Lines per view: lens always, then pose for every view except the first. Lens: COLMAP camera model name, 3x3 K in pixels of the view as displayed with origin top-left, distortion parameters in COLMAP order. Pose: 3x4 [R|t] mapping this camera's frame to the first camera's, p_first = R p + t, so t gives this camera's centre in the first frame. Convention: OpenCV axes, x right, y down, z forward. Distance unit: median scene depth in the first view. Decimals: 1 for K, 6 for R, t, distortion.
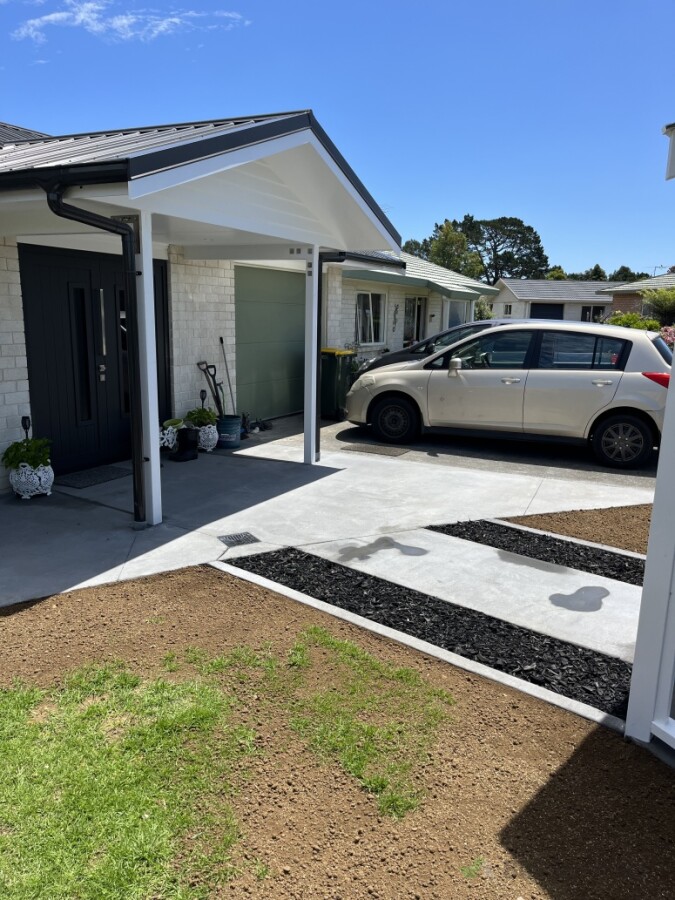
lens RADIAL K [[706.8, 0, 337.5], [0, 706.8, 450.0], [0, 0, 1]] dist [0.048608, -0.092650]
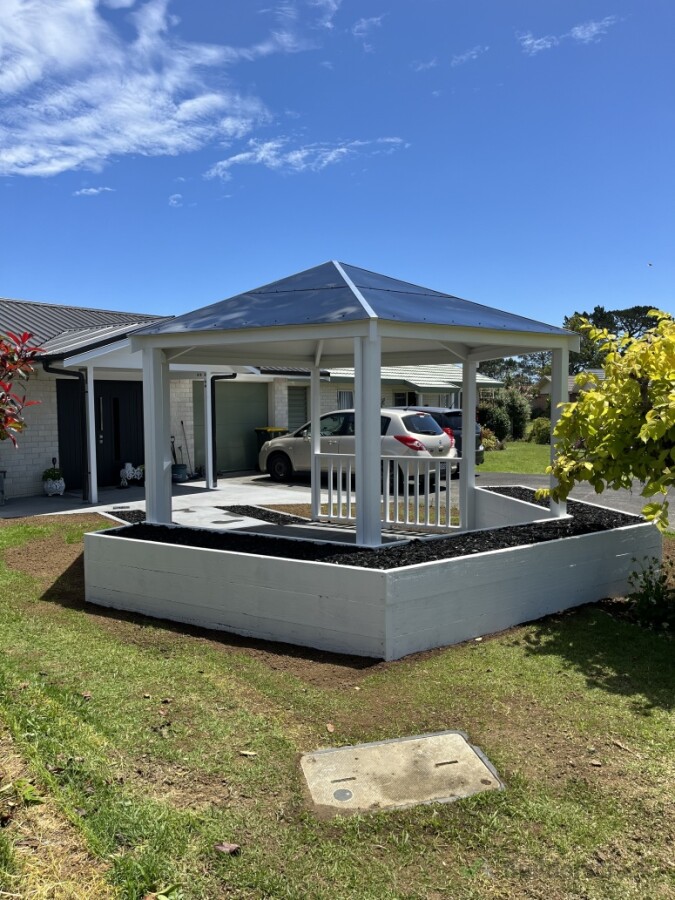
lens RADIAL K [[678.8, 0, 342.1], [0, 678.8, 455.1], [0, 0, 1]] dist [0.081438, -0.138665]
pose [[0.976550, -0.009310, -0.215091, 0.606464], [-0.015772, 0.993287, -0.114598, 0.119345], [0.214713, 0.115303, 0.969847, -0.581589]]
